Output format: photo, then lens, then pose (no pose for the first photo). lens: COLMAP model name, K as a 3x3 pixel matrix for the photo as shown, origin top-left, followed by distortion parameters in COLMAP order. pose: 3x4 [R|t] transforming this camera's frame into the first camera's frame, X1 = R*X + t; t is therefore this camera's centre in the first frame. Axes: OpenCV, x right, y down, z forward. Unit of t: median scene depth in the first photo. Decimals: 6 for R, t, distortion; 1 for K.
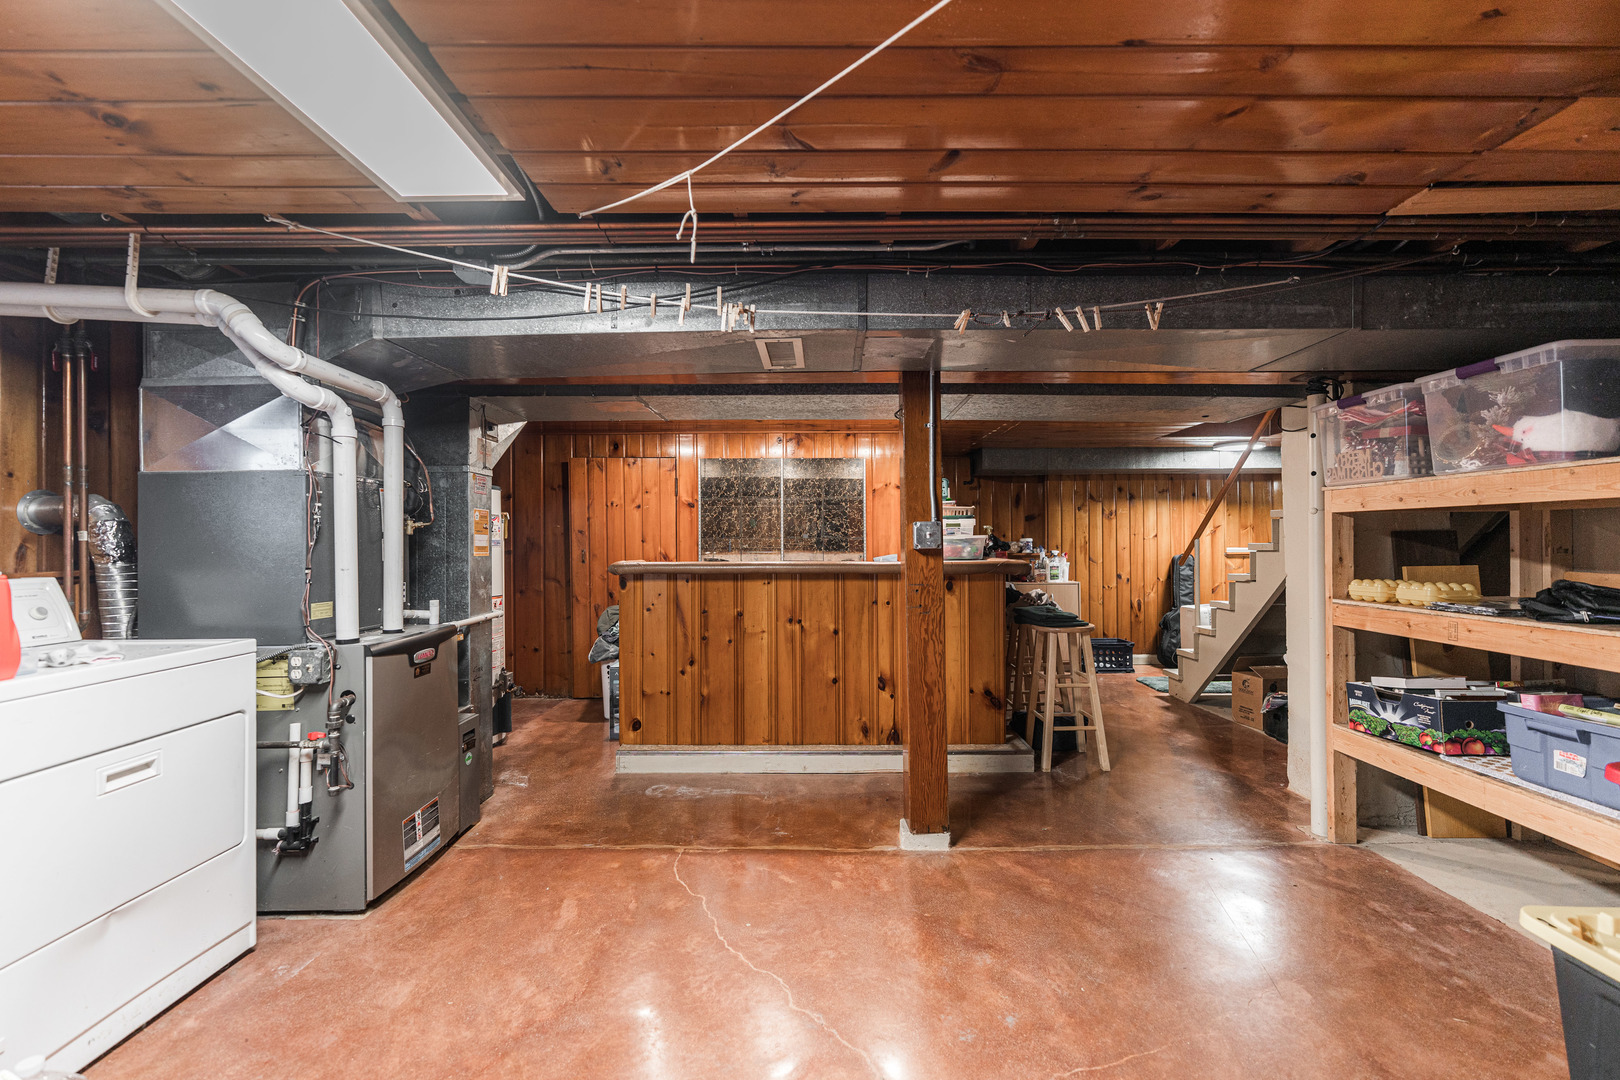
lens RADIAL K [[652.3, 0, 818.3], [0, 652.3, 543.1], [0, 0, 1]] dist [0.009331, -0.000255]
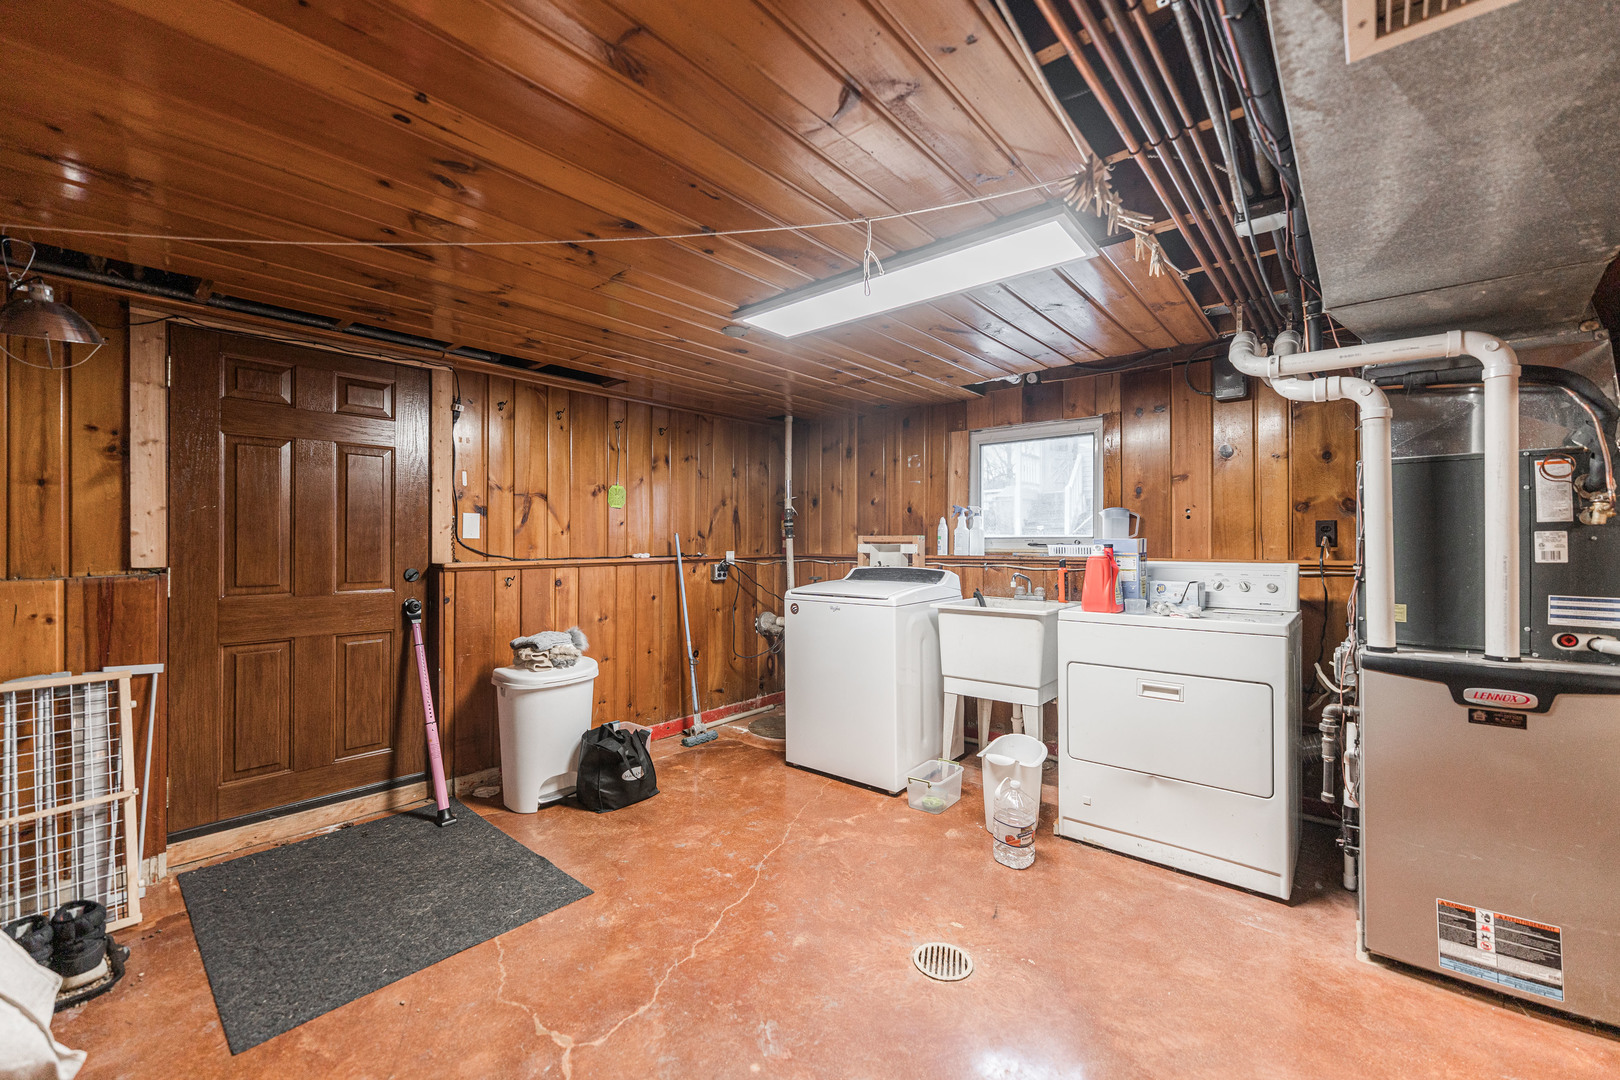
lens RADIAL K [[652.3, 0, 808.1], [0, 652.3, 538.5], [0, 0, 1]] dist [0.009331, -0.000255]
pose [[-0.638279, 0.003592, -0.769796, 0.424225], [0.007701, 0.999969, -0.001719, -0.004139], [0.769766, -0.007026, -0.638287, 0.900725]]
